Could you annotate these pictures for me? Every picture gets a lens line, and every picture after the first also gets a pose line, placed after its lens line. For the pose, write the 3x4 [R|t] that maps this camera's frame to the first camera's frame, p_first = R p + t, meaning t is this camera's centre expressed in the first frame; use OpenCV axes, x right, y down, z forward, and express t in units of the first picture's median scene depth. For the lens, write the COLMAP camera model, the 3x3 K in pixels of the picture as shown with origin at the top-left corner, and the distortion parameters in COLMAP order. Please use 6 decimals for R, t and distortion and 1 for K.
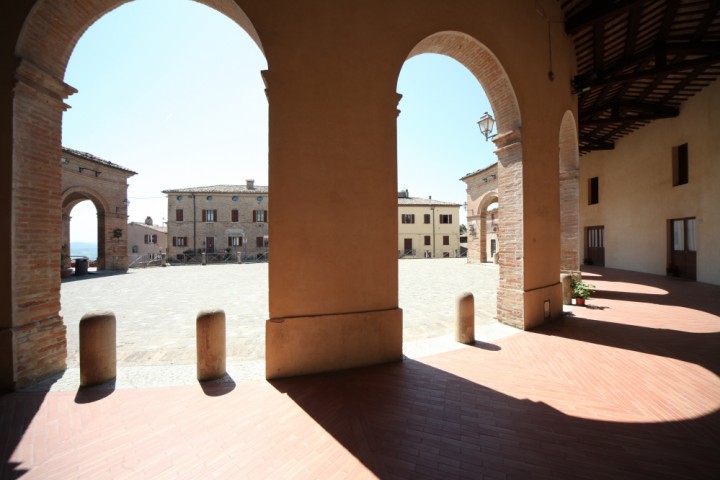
lens RADIAL K [[252.1, 0, 363.3], [0, 252.1, 240.9], [0, 0, 1]] dist [-0.017002, 0.001759]
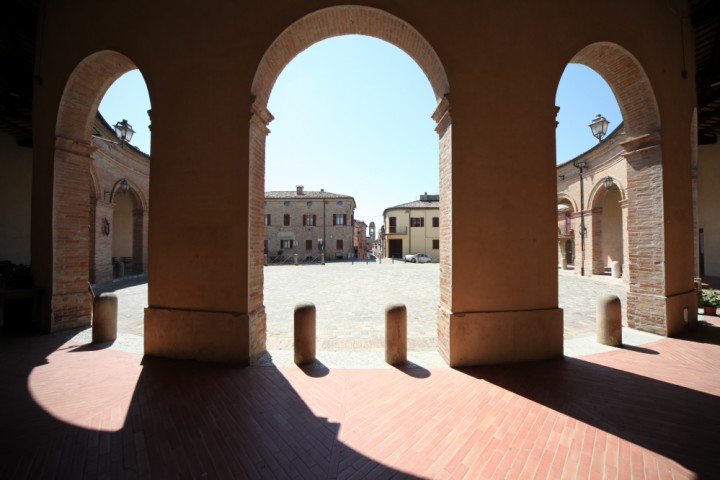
lens RADIAL K [[252.1, 0, 363.3], [0, 252.1, 240.9], [0, 0, 1]] dist [-0.017002, 0.001759]
pose [[0.991906, 0.003929, -0.126914, -0.393905], [-0.005595, 0.999903, -0.012769, 0.002389], [0.126852, 0.013375, 0.991831, -0.104838]]
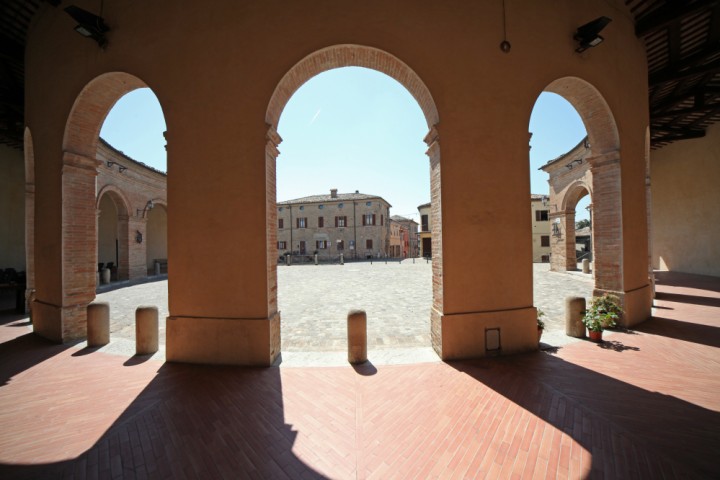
lens RADIAL K [[252.1, 0, 363.3], [0, 252.1, 240.9], [0, 0, 1]] dist [-0.017002, 0.001759]
pose [[0.926905, -0.013266, -0.375063, 0.685231], [0.011913, 0.999911, -0.005928, -0.044919], [0.375108, 0.001026, 0.926981, 0.100122]]
